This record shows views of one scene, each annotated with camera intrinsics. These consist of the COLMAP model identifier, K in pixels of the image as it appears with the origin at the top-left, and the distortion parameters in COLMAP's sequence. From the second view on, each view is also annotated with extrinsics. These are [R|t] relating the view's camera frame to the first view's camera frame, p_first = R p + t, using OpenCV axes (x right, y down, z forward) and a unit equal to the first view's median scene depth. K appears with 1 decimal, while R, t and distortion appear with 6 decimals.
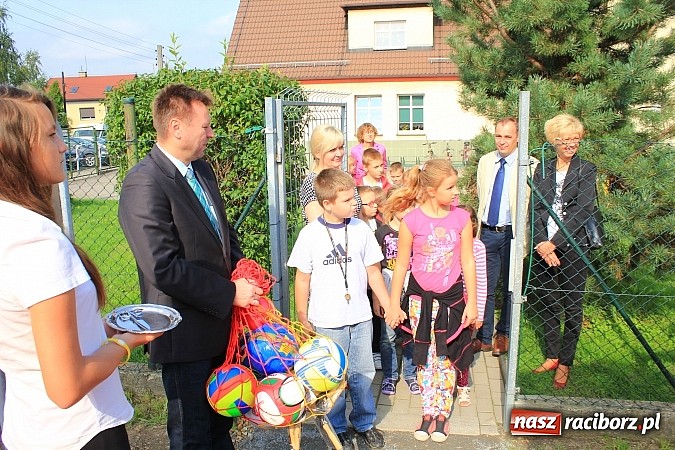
lens RADIAL K [[582.7, 0, 333.6], [0, 582.7, 227.8], [0, 0, 1]] dist [-0.158366, 0.146888]
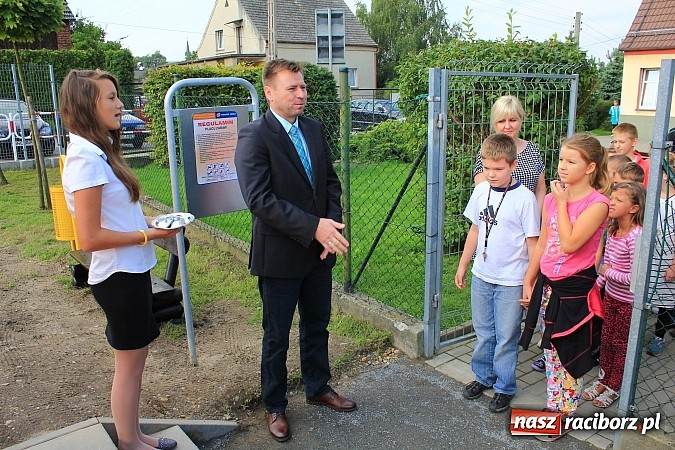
lens RADIAL K [[563.5, 0, 334.8], [0, 563.5, 229.0], [0, 0, 1]] dist [-0.171738, 0.156755]
pose [[0.753390, 0.169987, -0.635222, 0.295550], [-0.126992, 0.985436, 0.113088, -0.012986], [0.645194, -0.004531, 0.764005, 0.050562]]
